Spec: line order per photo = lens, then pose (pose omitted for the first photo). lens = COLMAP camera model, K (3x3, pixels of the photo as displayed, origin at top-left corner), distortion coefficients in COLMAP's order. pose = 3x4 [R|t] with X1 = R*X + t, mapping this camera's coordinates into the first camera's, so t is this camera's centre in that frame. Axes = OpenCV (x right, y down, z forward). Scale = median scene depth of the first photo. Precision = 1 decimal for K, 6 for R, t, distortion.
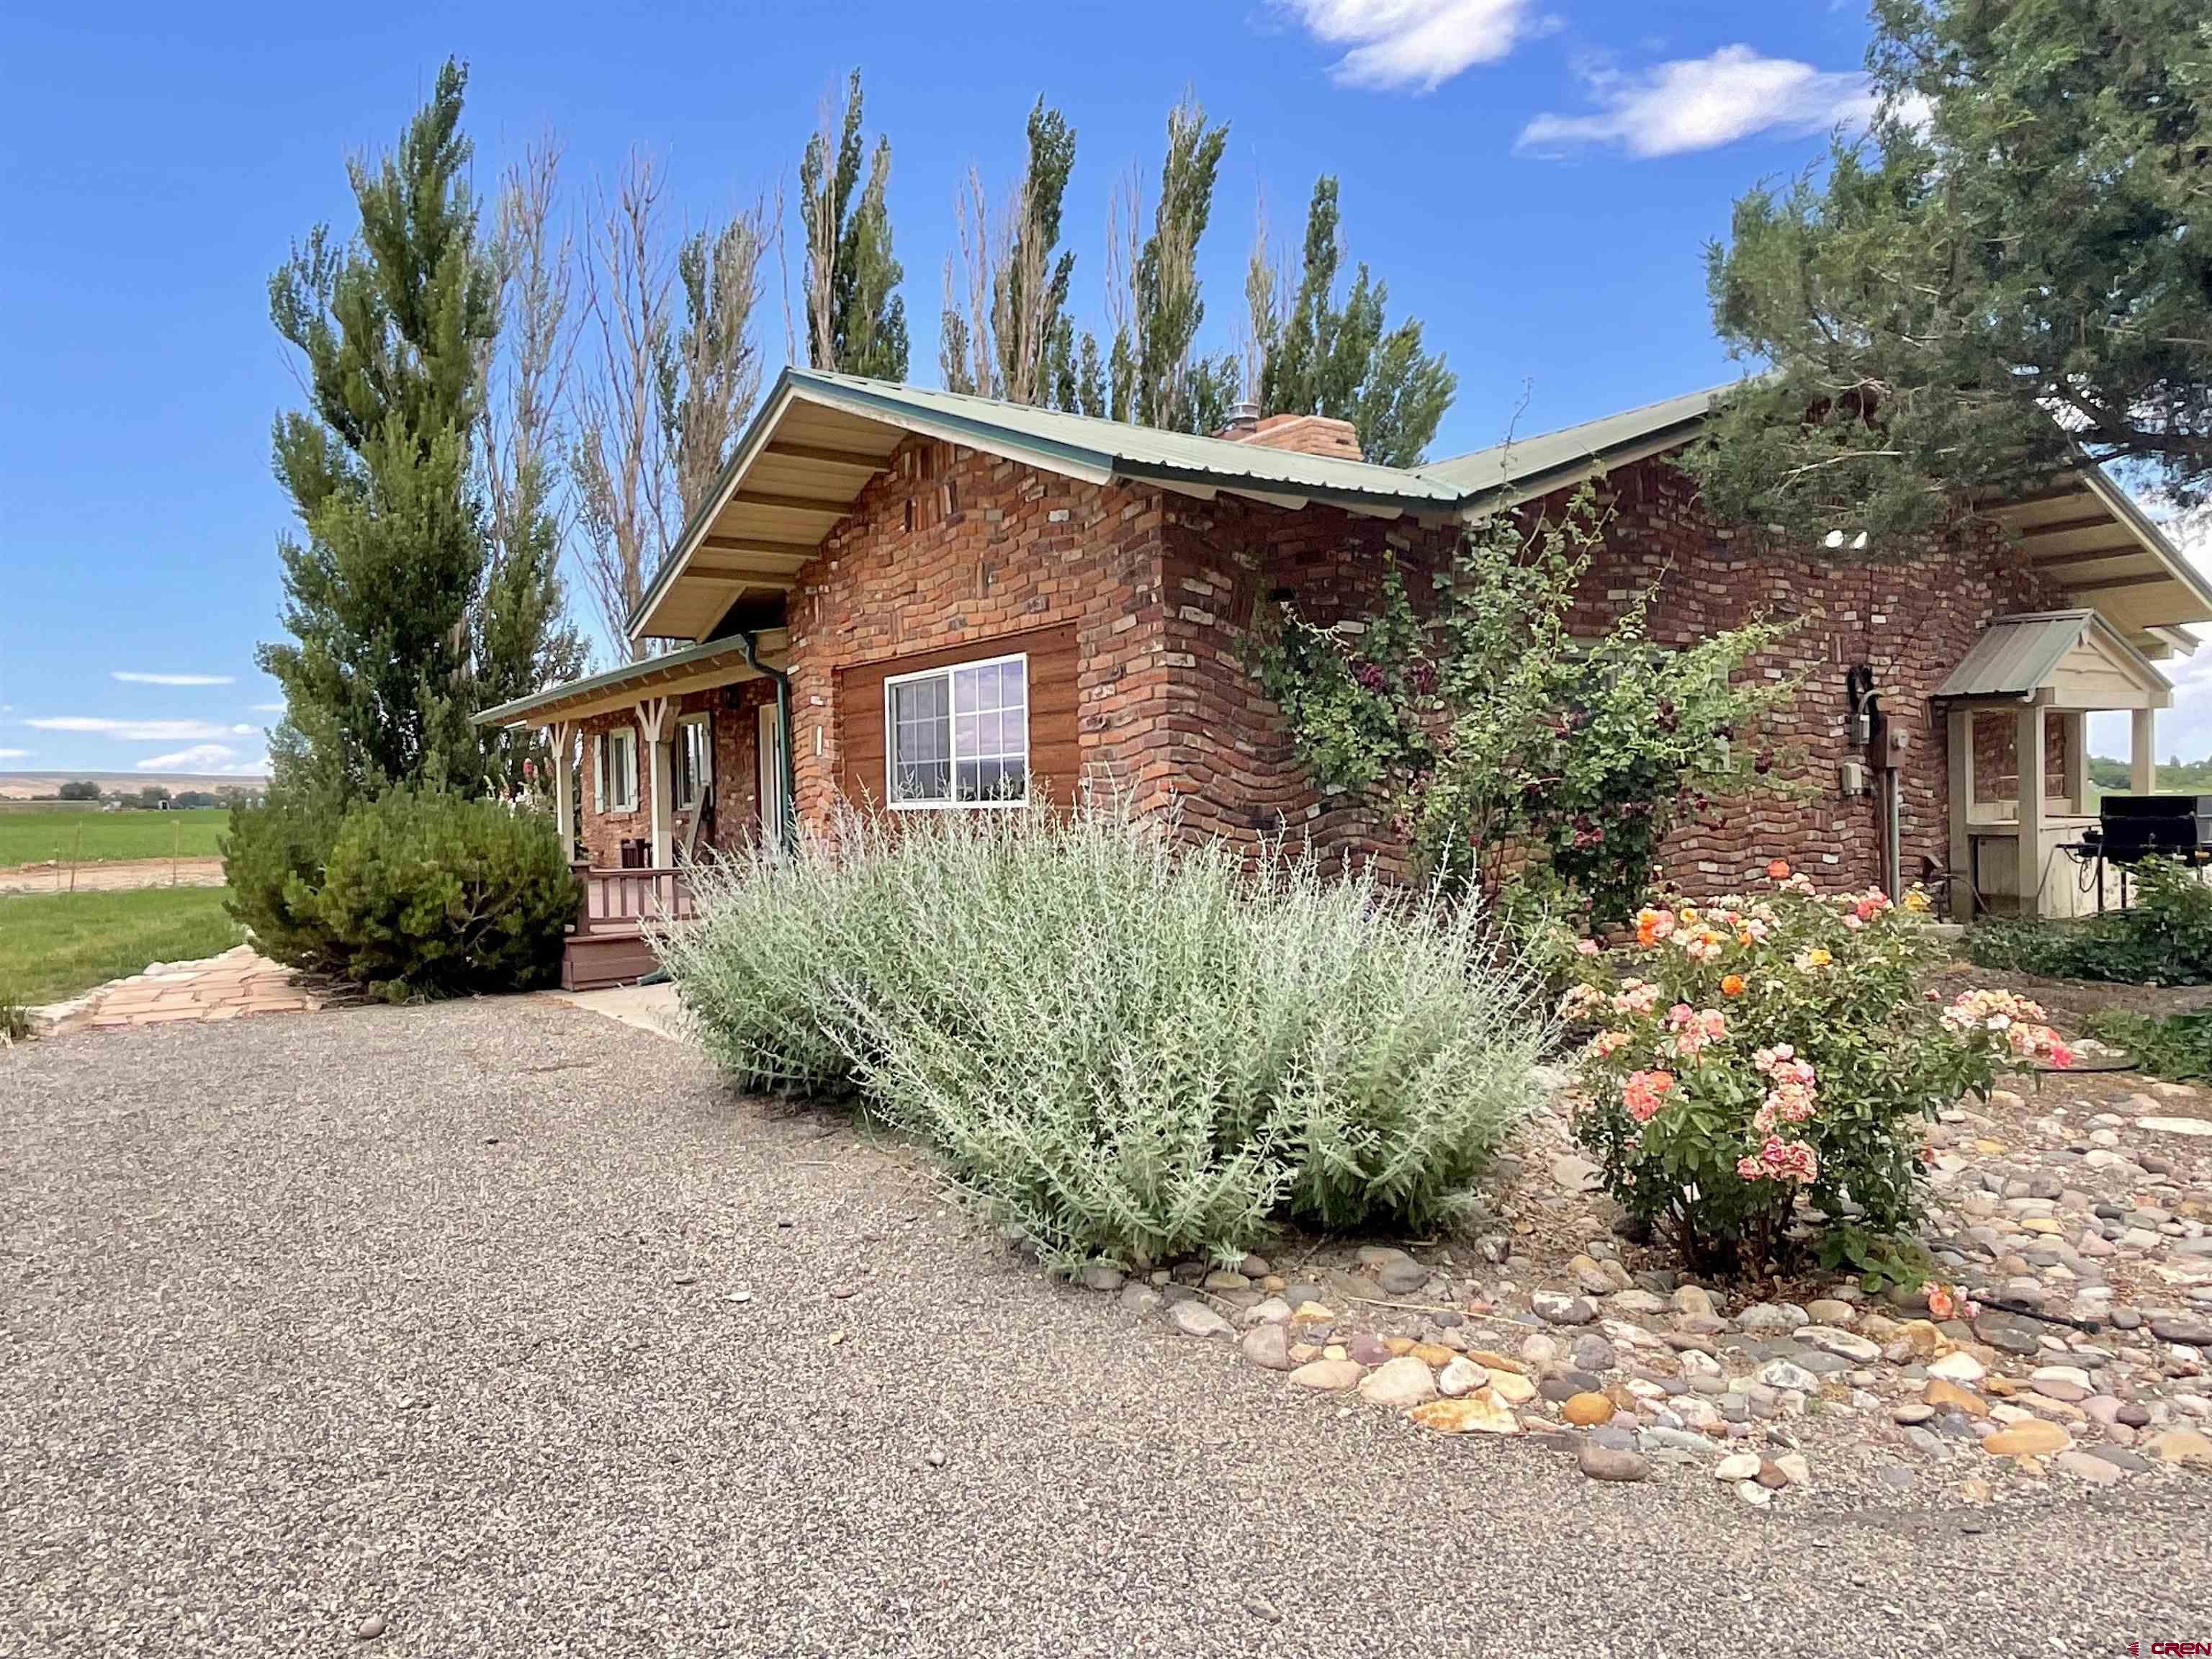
lens RADIAL K [[1467.7, 0, 1106.0], [0, 1467.7, 829.5], [0, 0, 1]] dist [-0.045859, 0.000057]
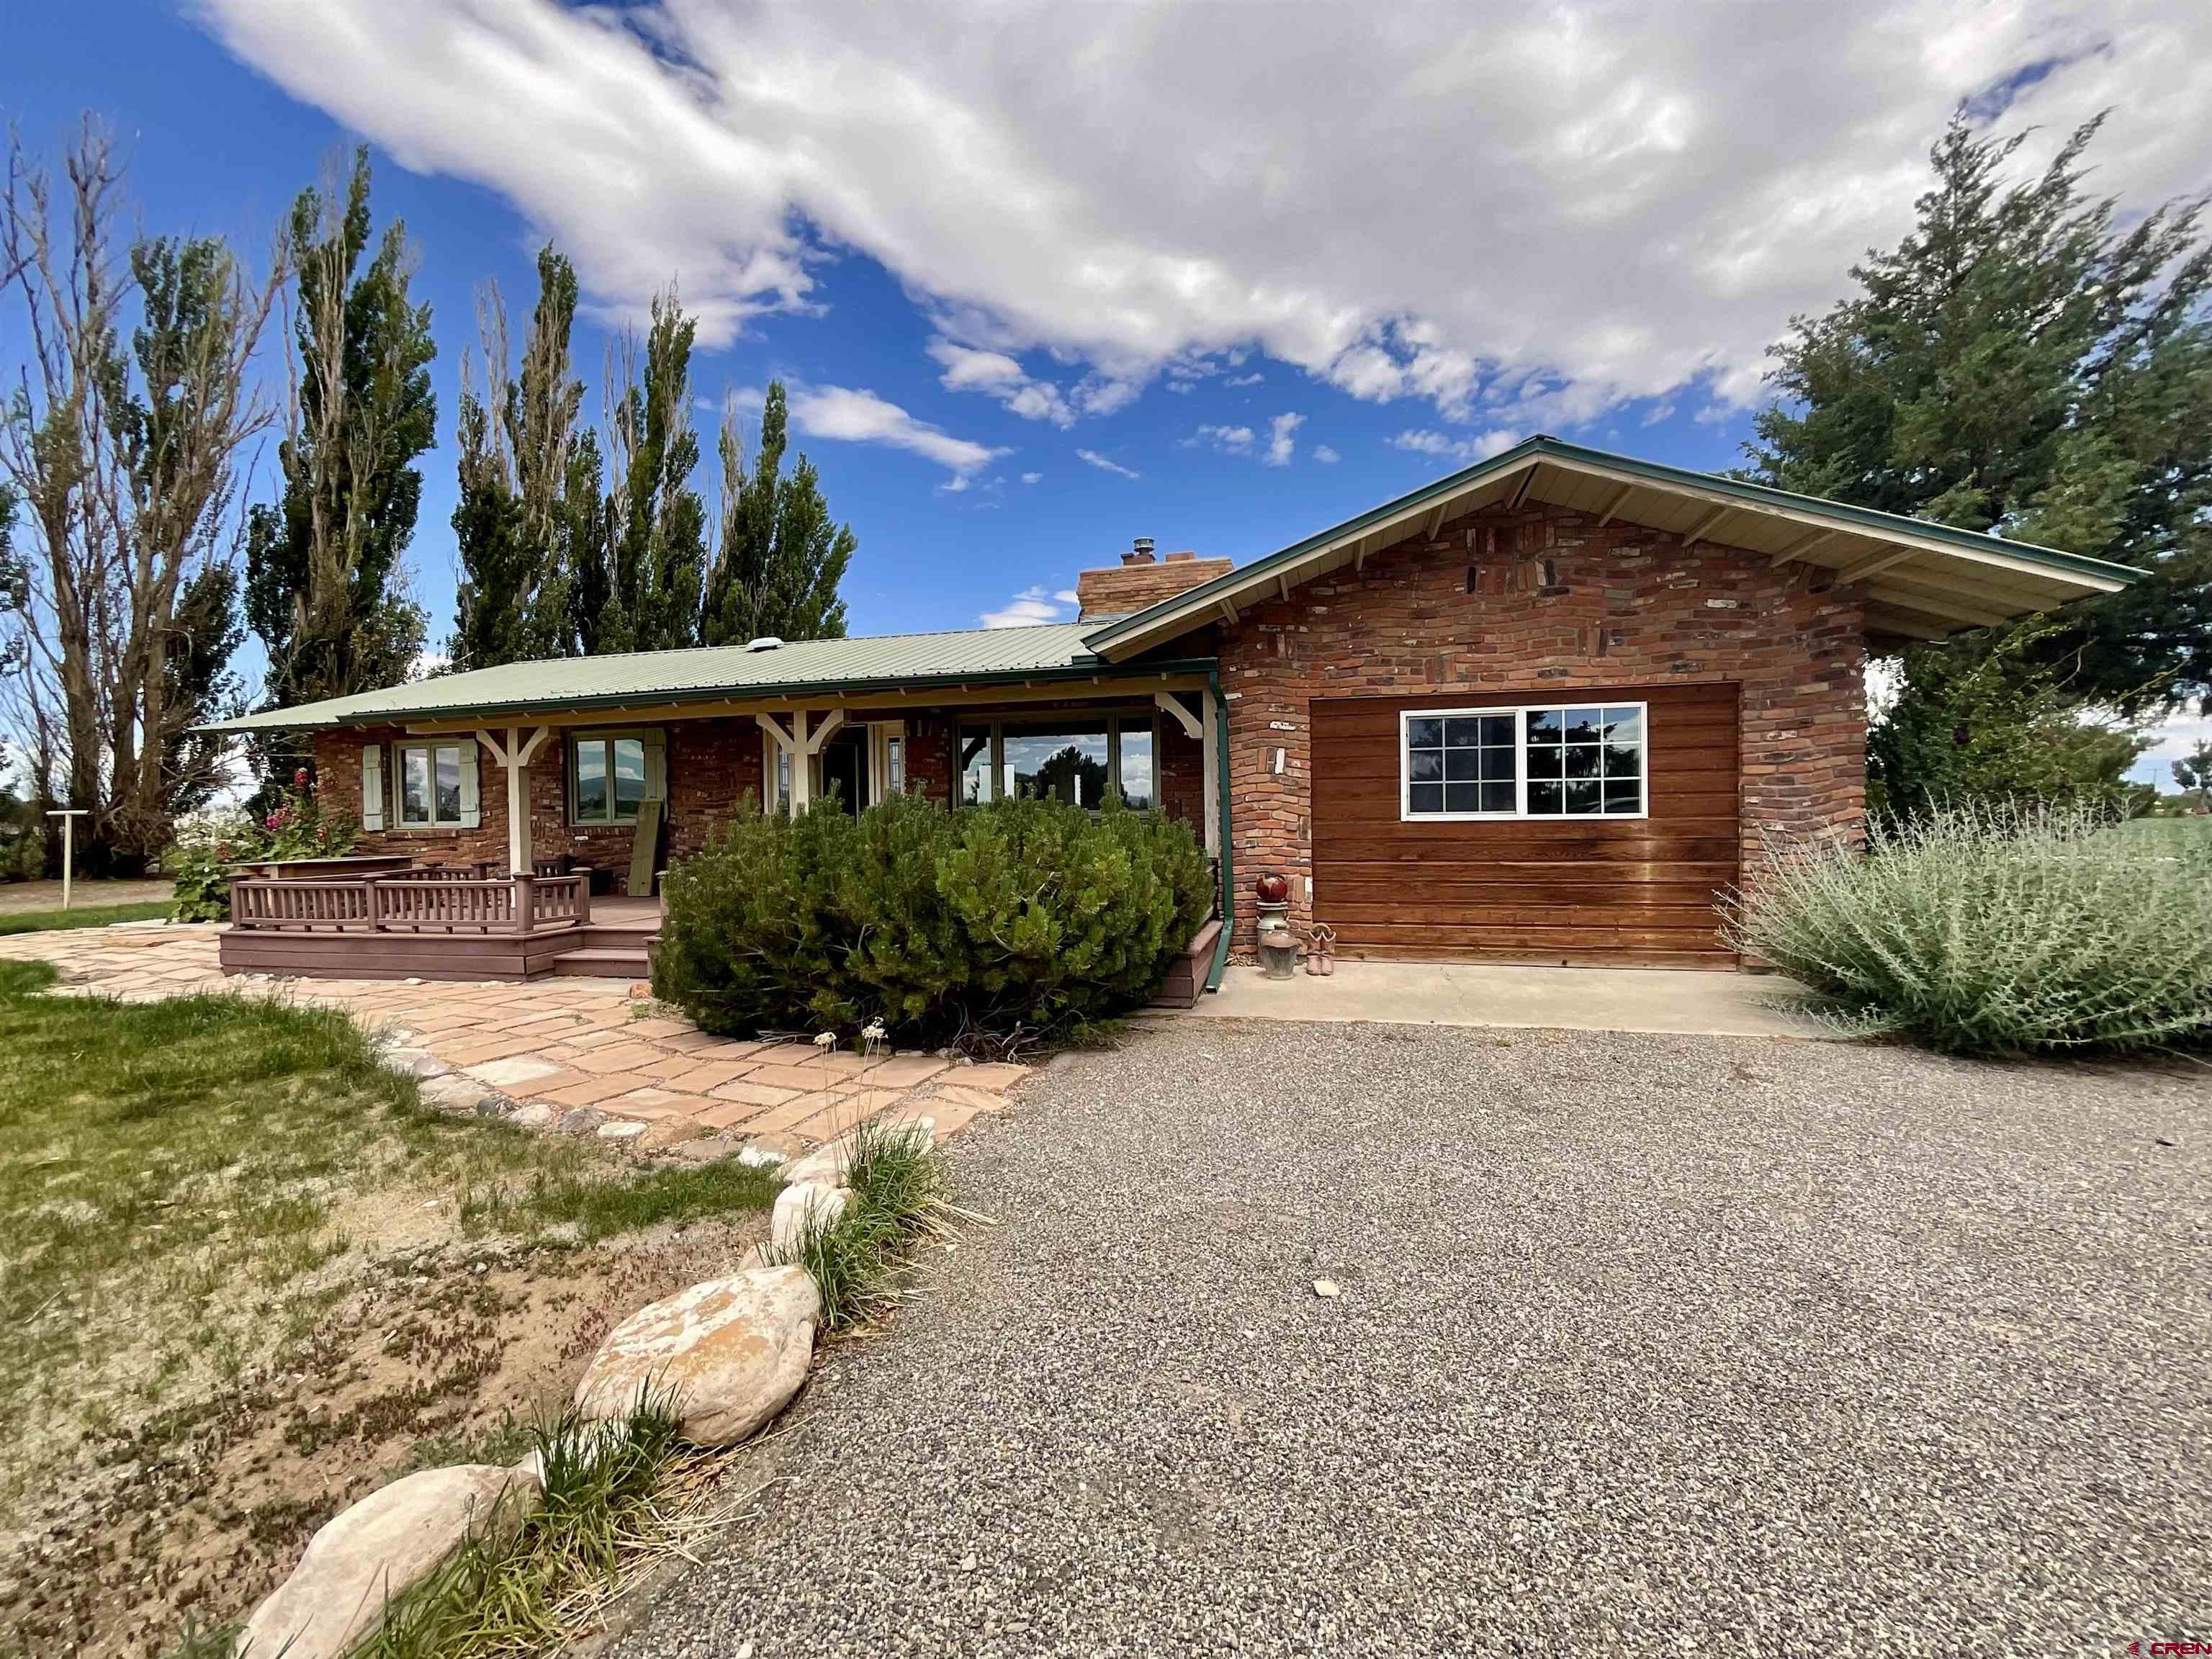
lens RADIAL K [[895.1, 0, 1102.3], [0, 895.1, 827.4], [0, 0, 1]] dist [0.002214, 0.000137]
pose [[0.766682, -0.001807, 0.642024, -0.189589], [0.009496, 0.999919, -0.008525, -0.000845], [-0.641956, 0.012633, 0.766637, 0.137627]]
